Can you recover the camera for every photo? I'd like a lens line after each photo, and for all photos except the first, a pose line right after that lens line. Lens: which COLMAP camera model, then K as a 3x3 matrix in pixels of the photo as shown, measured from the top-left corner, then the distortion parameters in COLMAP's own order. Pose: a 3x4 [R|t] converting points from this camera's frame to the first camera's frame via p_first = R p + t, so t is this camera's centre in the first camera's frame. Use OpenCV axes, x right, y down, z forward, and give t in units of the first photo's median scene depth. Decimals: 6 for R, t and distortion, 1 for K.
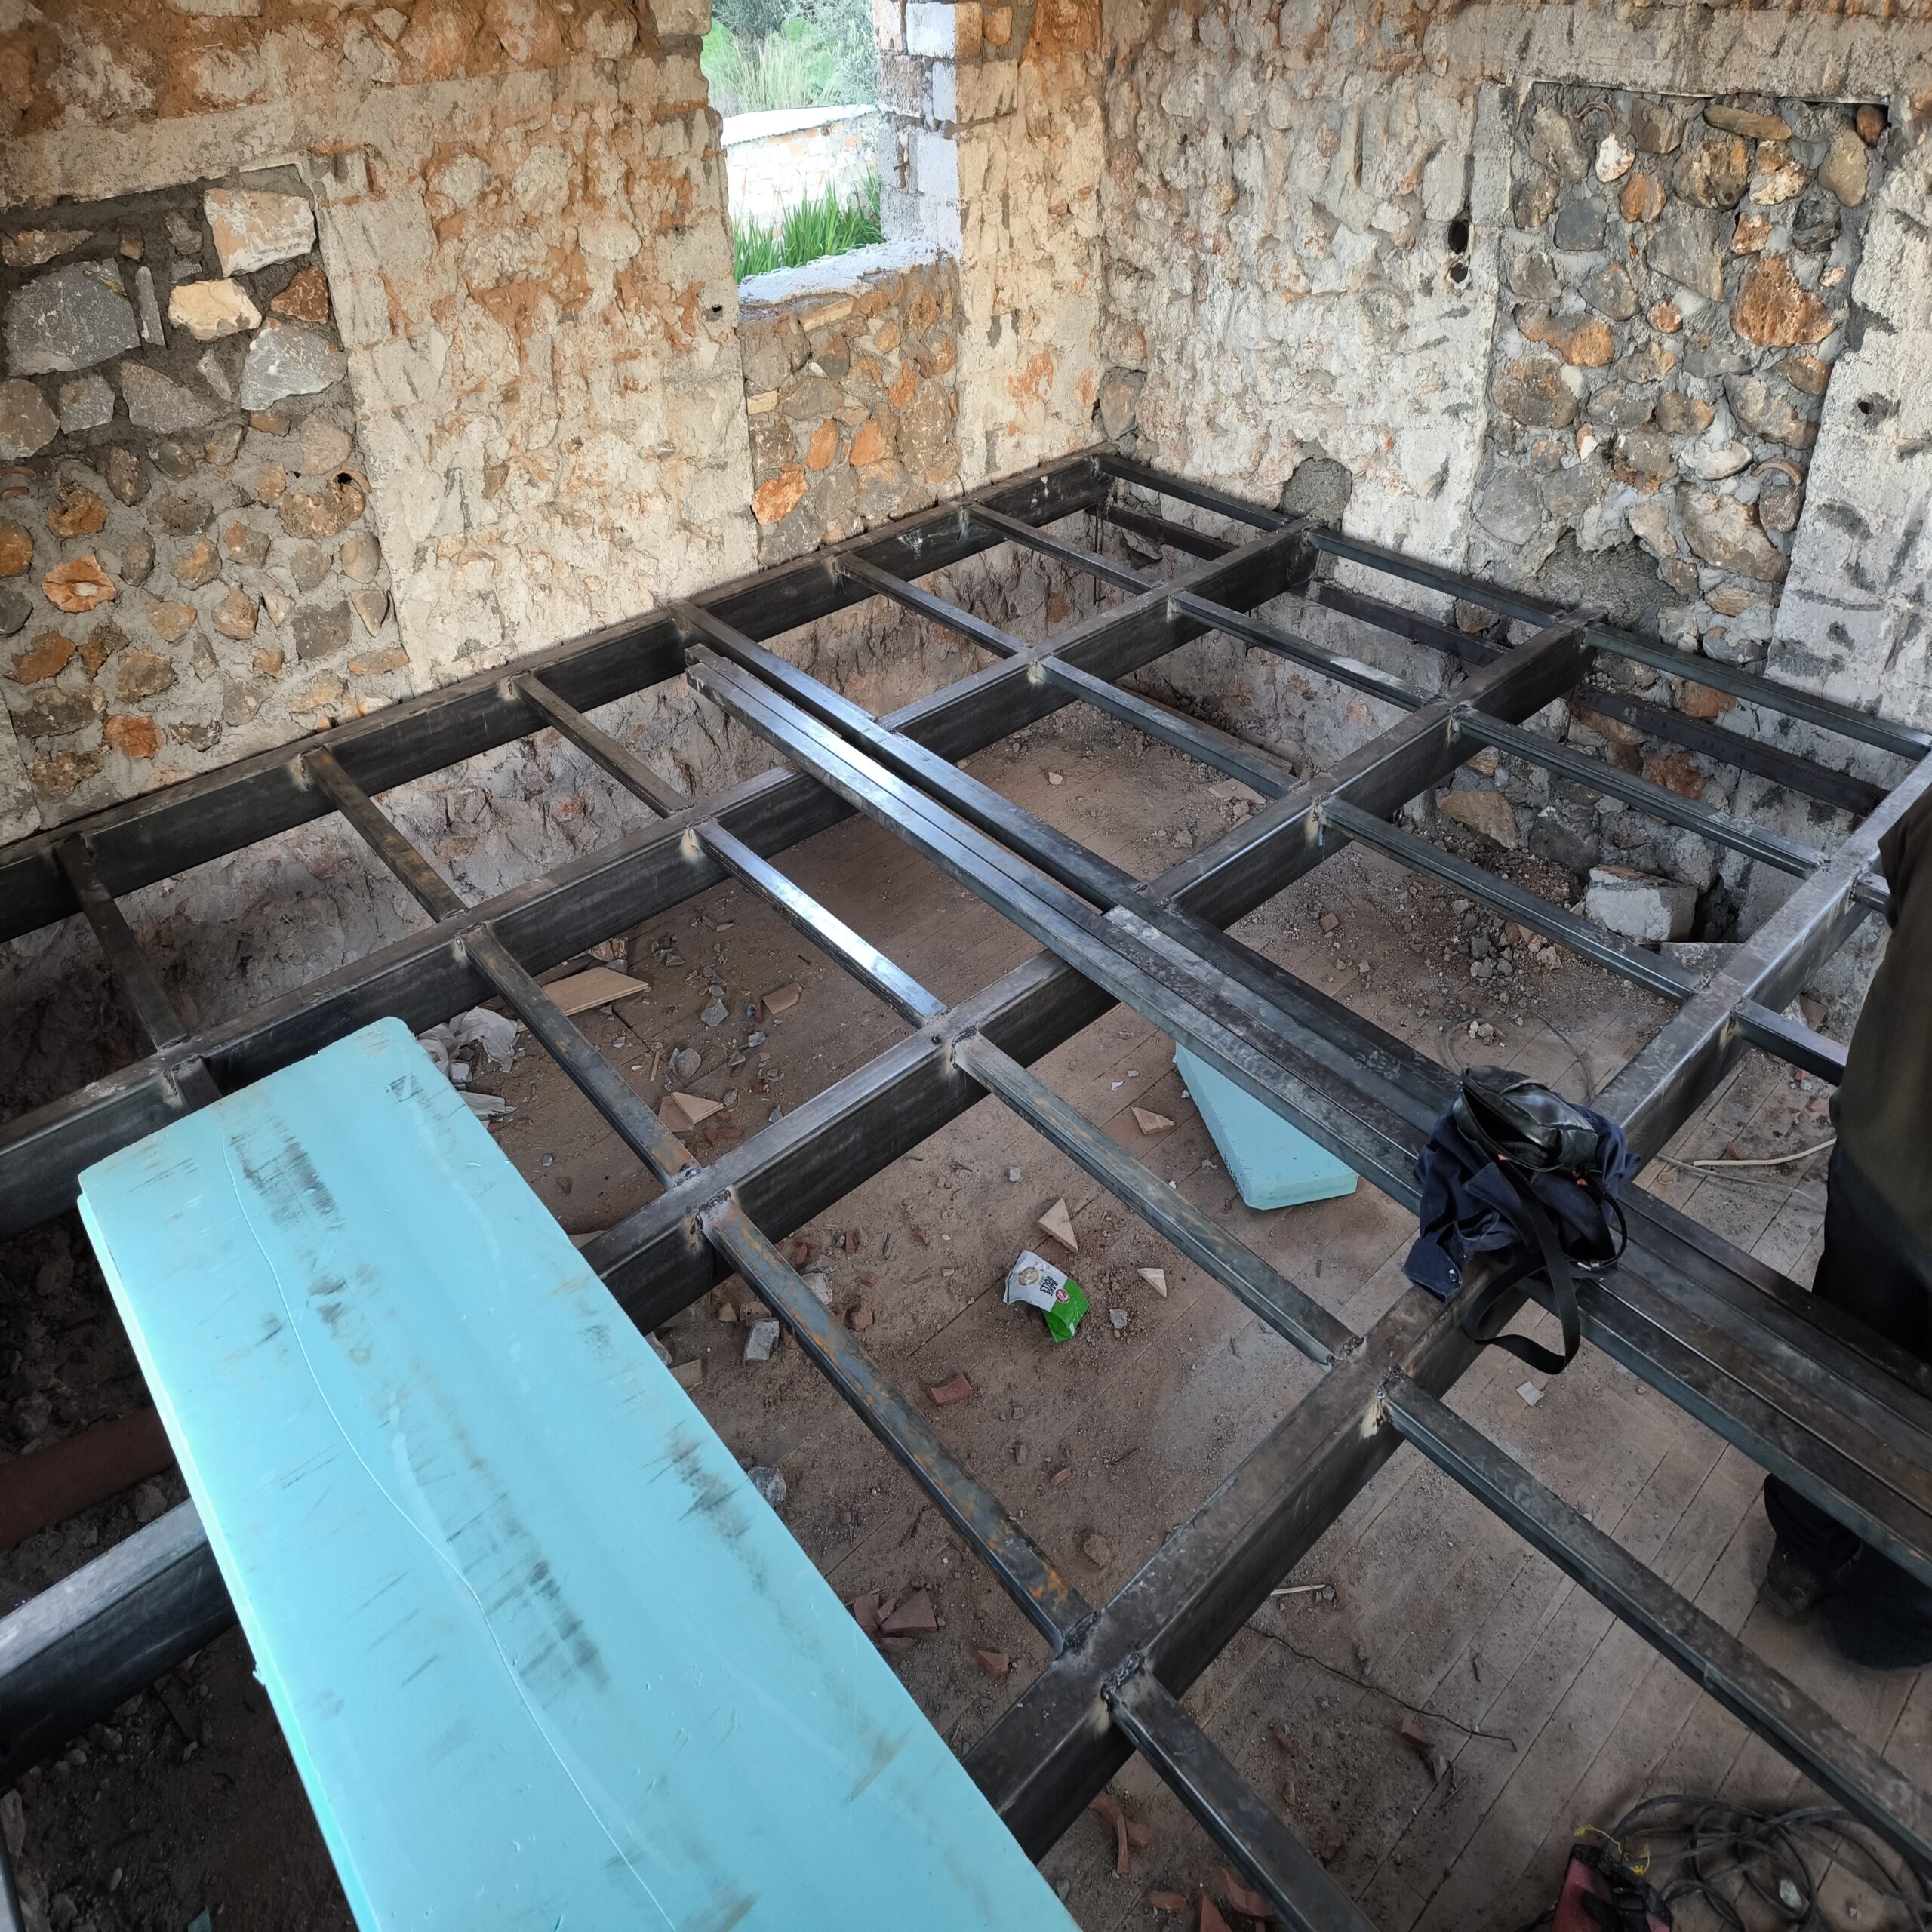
lens RADIAL K [[1010.0, 0, 964.7], [0, 1010.0, 928.4], [0, 0, 1]] dist [0.012803, -0.002436]
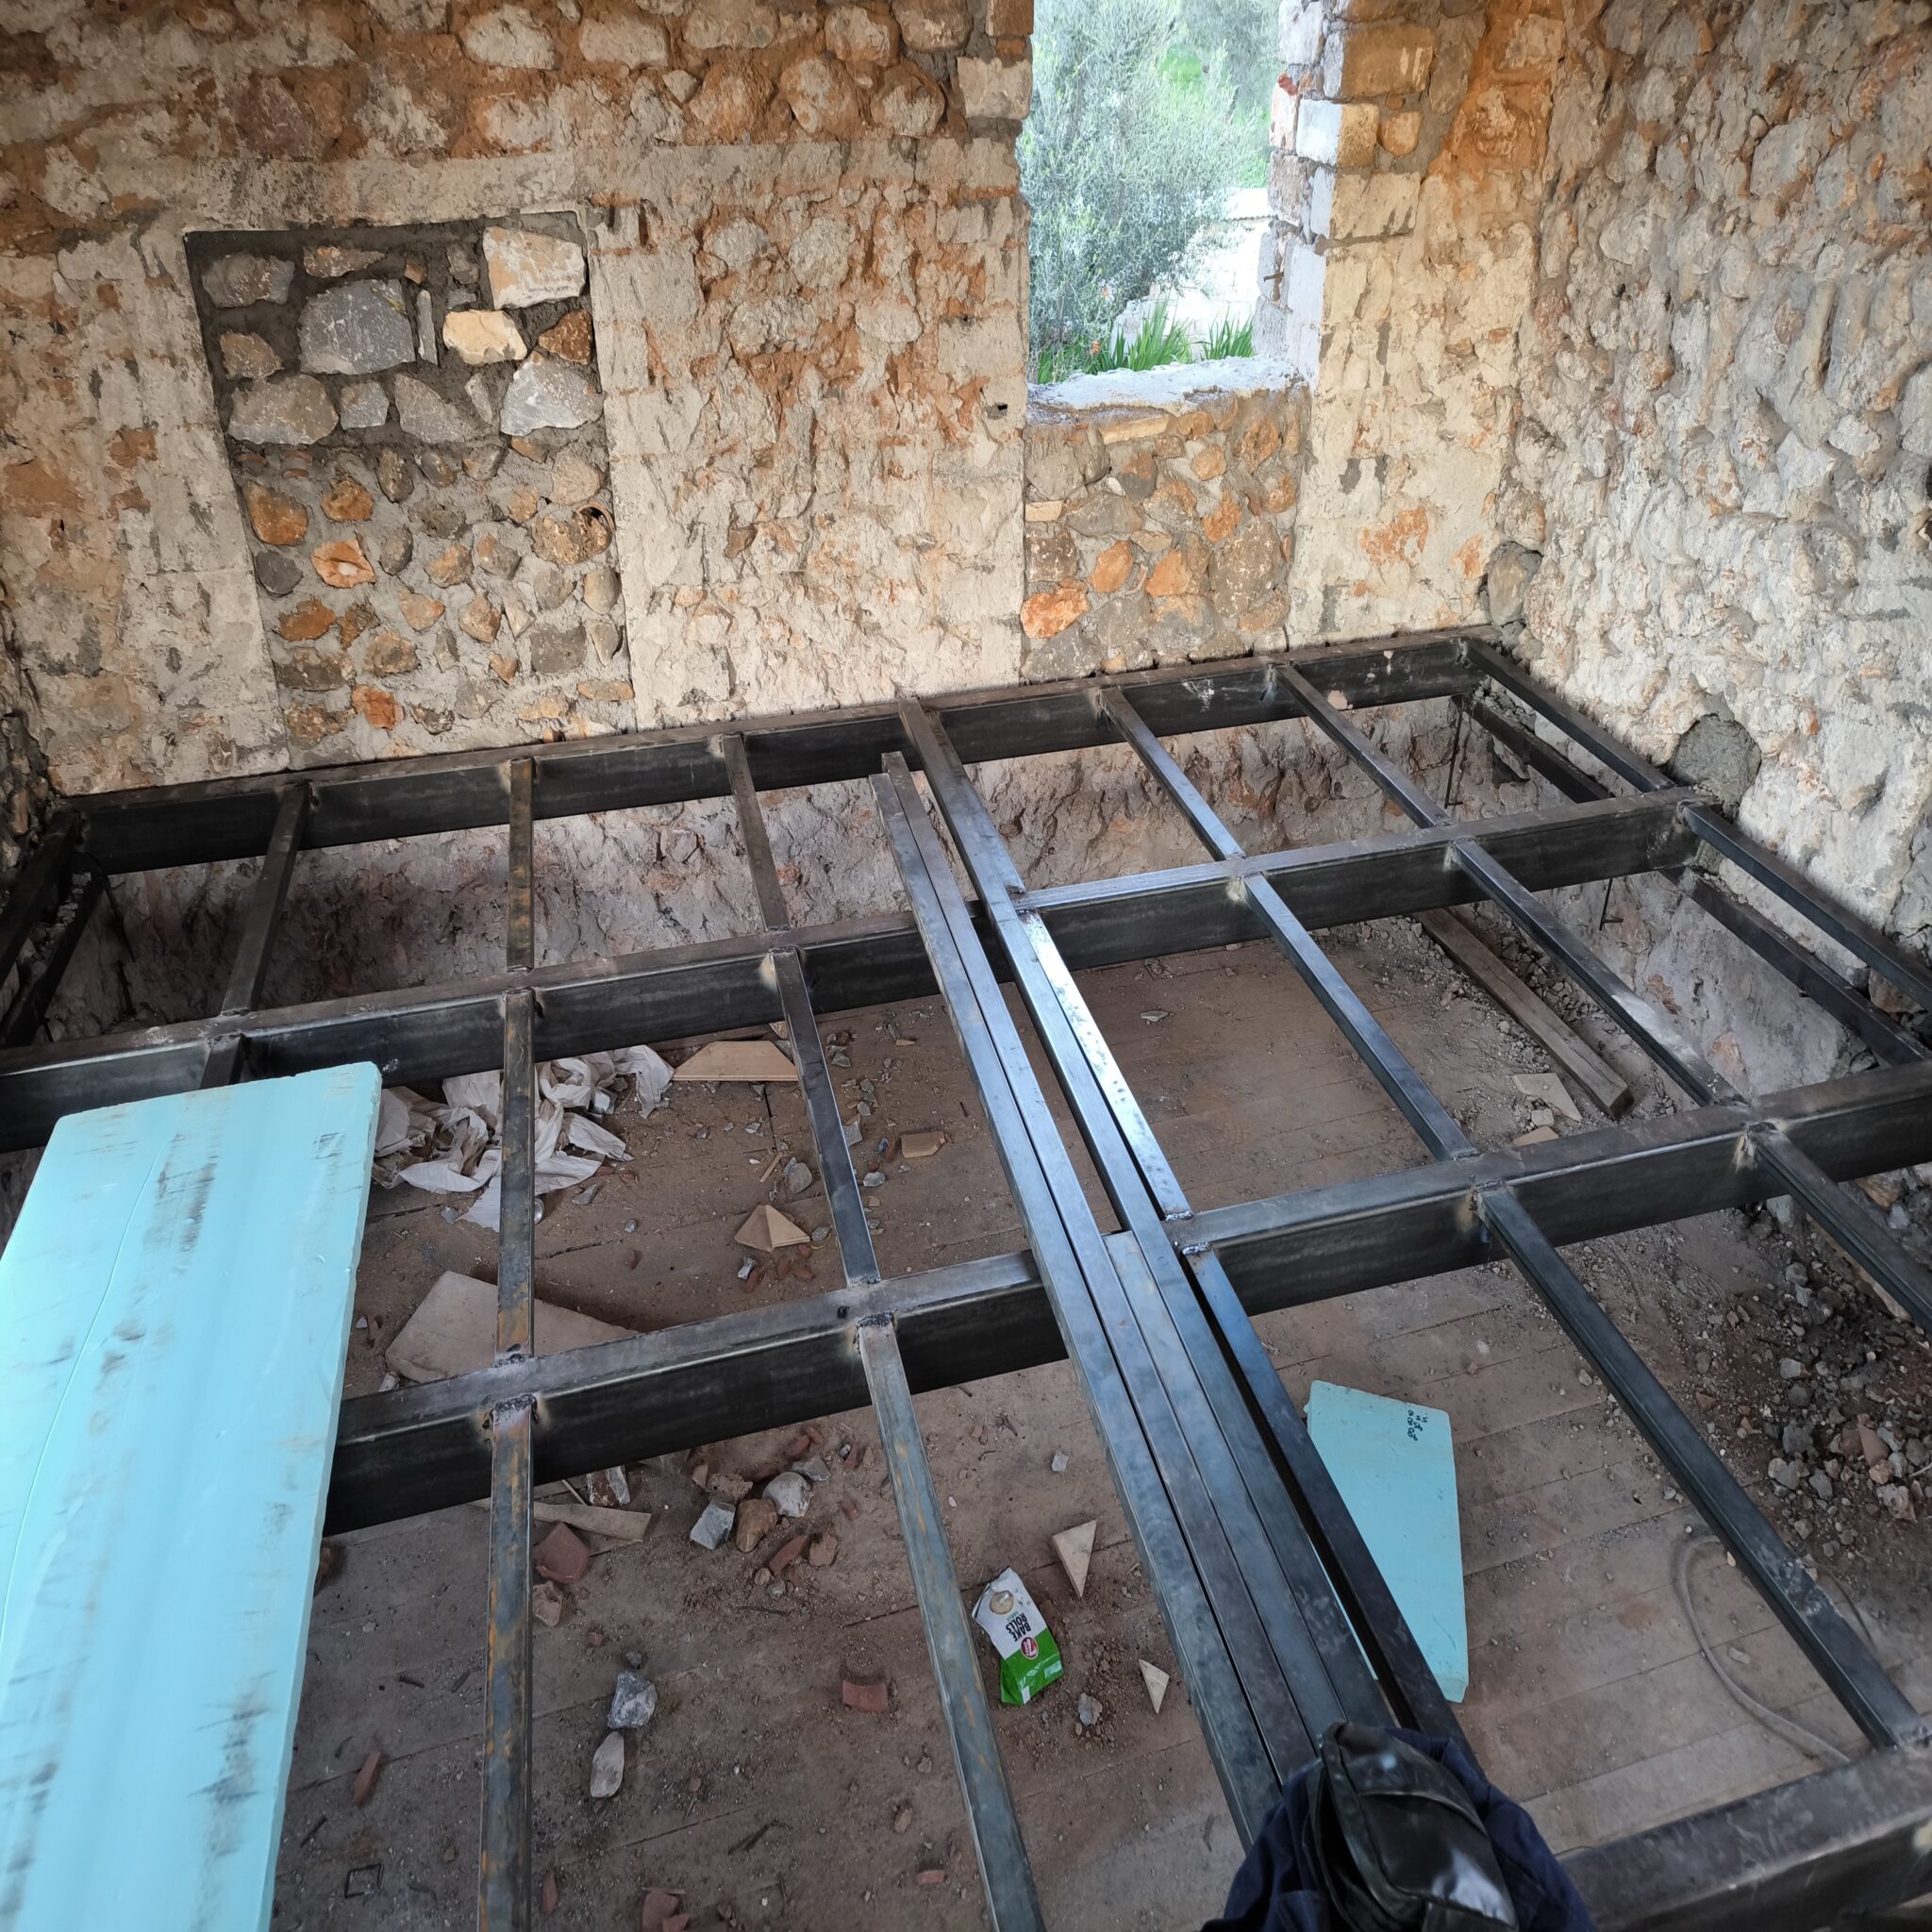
lens RADIAL K [[1128.4, 0, 996.5], [0, 1128.4, 969.7], [0, 0, 1]] dist [0.026382, -0.008925]
pose [[0.909226, 0.298071, -0.290622, 0.189244], [-0.315876, 0.948678, -0.015242, -0.130293], [0.271163, 0.105659, 0.956717, 0.105854]]
